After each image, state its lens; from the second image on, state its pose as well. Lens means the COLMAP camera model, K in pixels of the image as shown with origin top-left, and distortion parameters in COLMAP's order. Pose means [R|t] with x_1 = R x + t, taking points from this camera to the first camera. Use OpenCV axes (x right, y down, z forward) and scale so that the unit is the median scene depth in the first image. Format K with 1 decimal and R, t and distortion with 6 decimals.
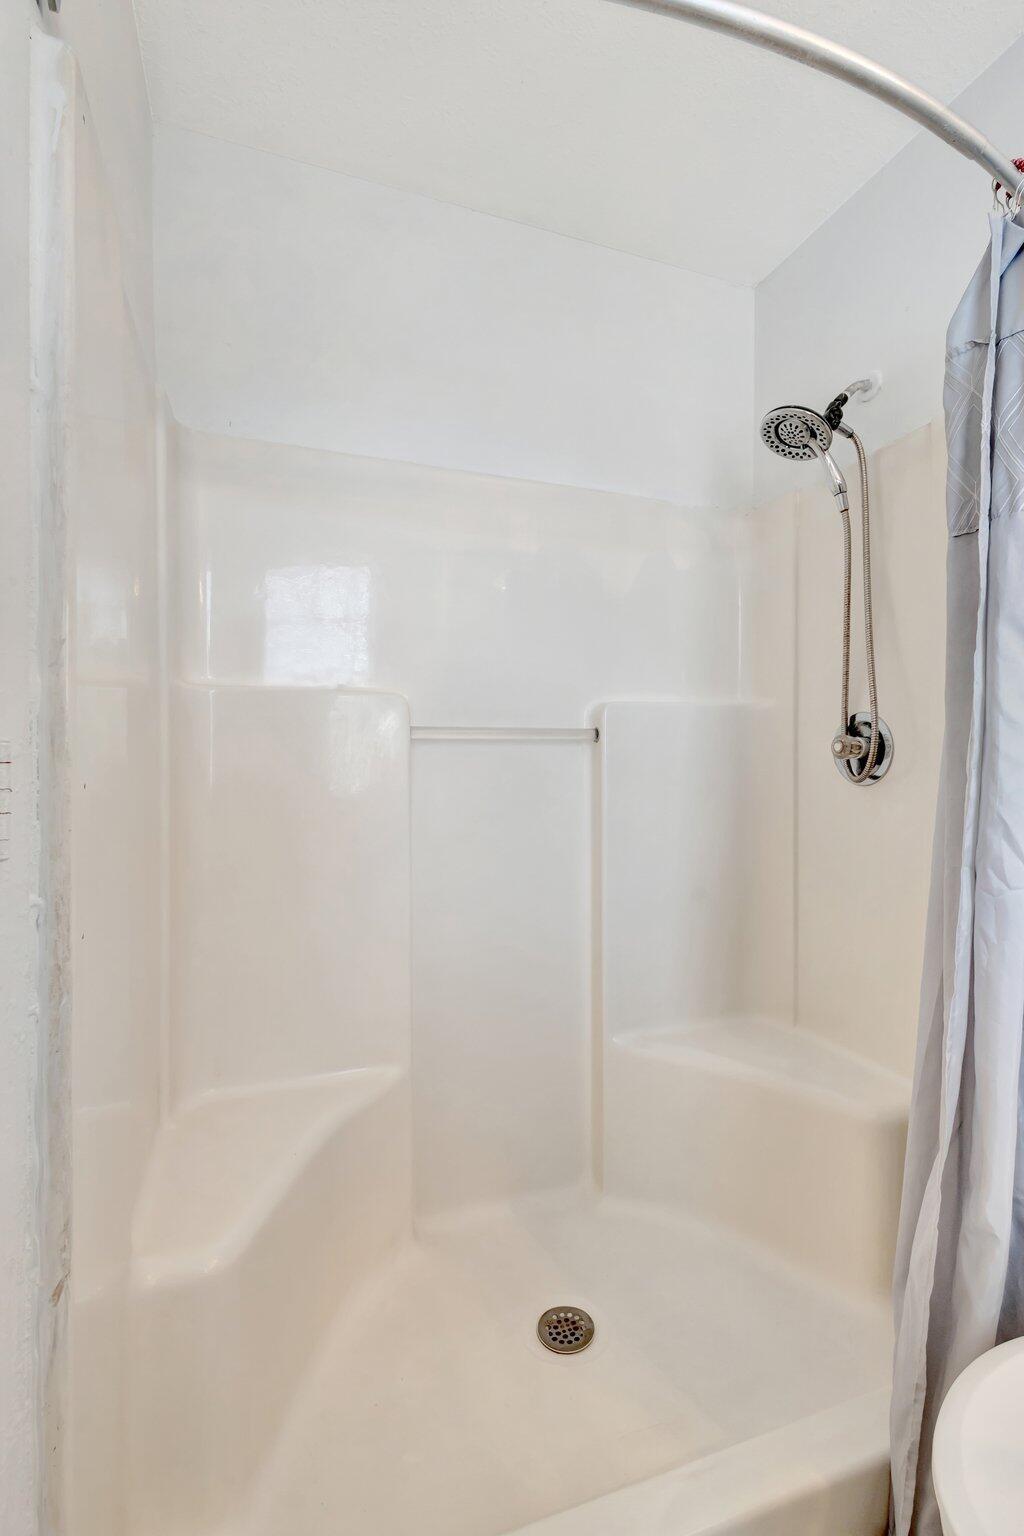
lens RADIAL K [[706.8, 0, 517.1], [0, 706.8, 765.5], [0, 0, 1]] dist [0.003599, 0.000158]
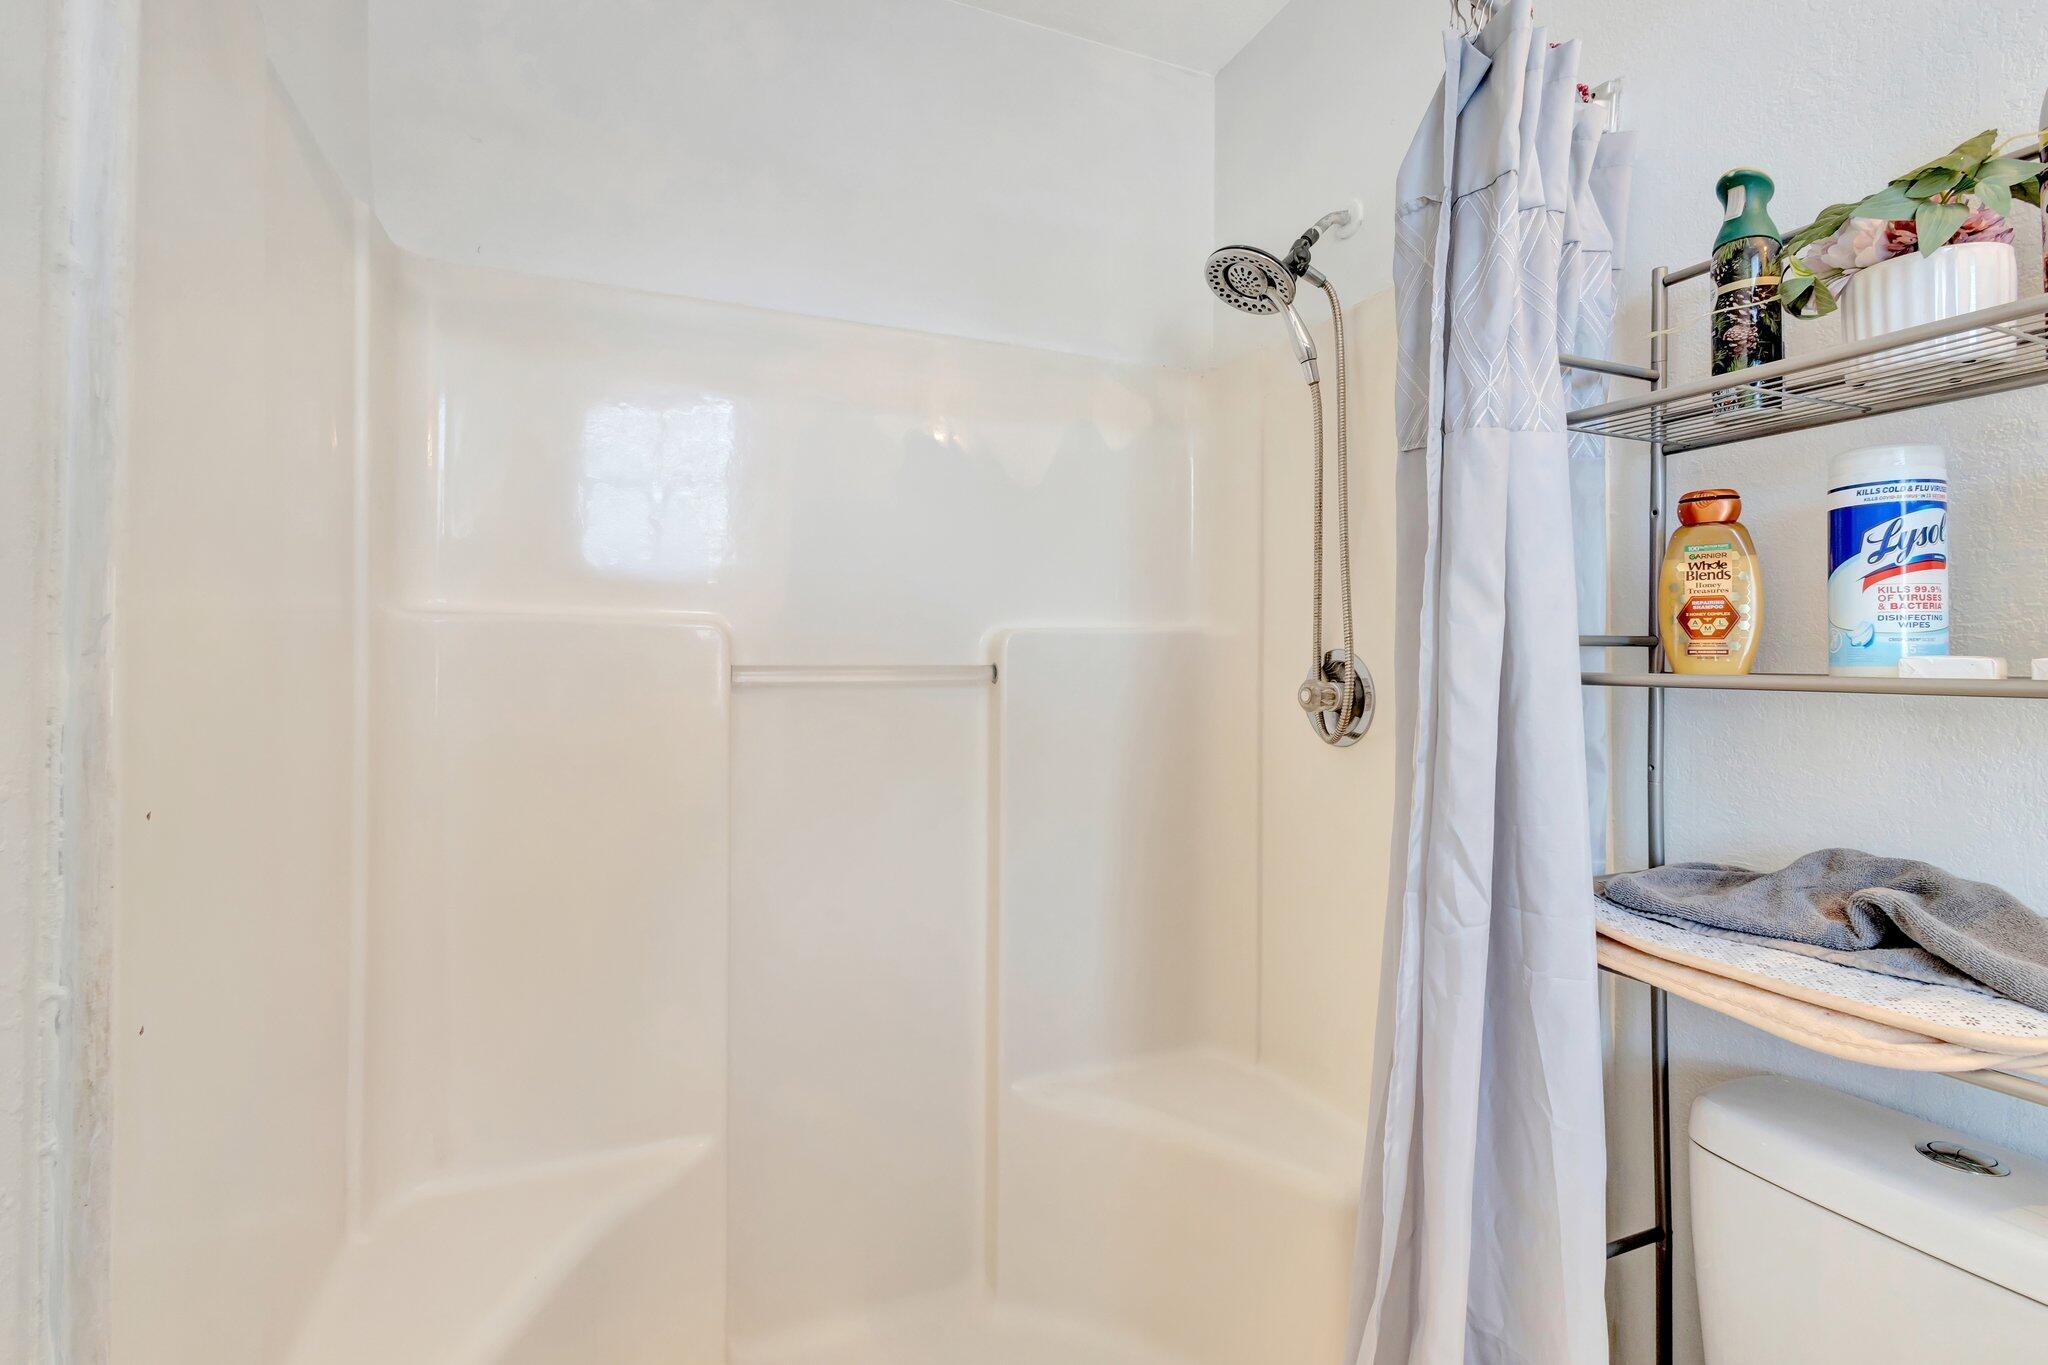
lens RADIAL K [[950.4, 0, 1018.0], [0, 950.4, 654.4], [0, 0, 1]] dist [0.012561, -0.006618]
pose [[0.998834, 0.004928, 0.048016, 0.102060], [-0.004535, 0.999955, -0.008285, -0.062577], [-0.048055, 0.008058, 0.998812, 0.002105]]
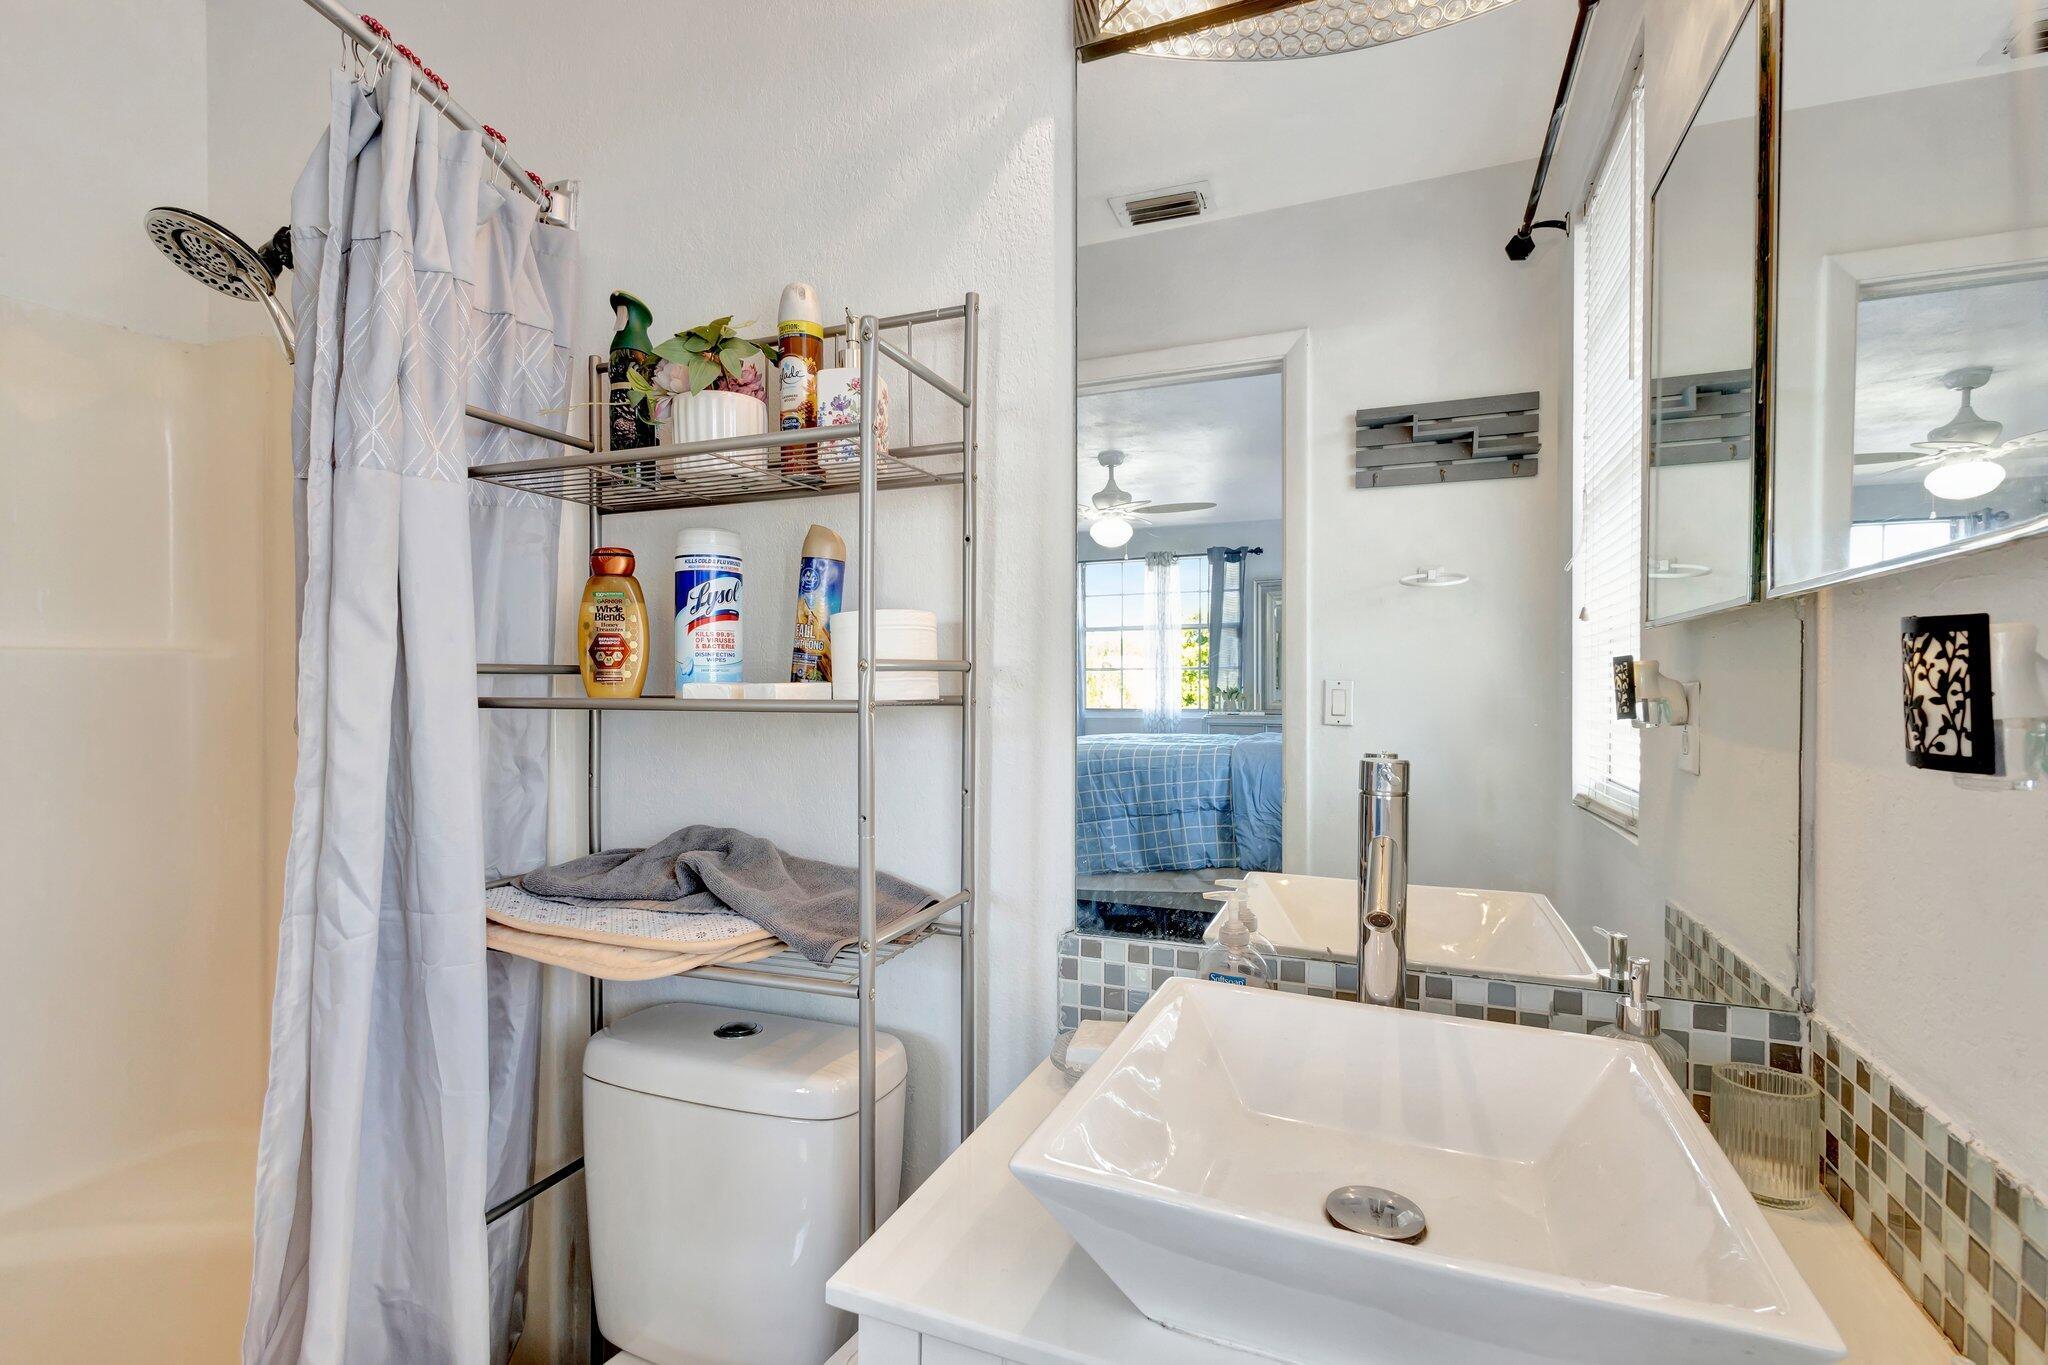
lens RADIAL K [[943.5, 0, 1022.5], [0, 943.5, 705.8], [0, 0, 1]] dist [-0.002146, -0.000347]
pose [[0.673746, -0.014001, 0.738831, 0.251786], [-0.000088, 0.999819, 0.019027, -0.064348], [-0.738963, -0.012884, 0.673623, -0.165164]]
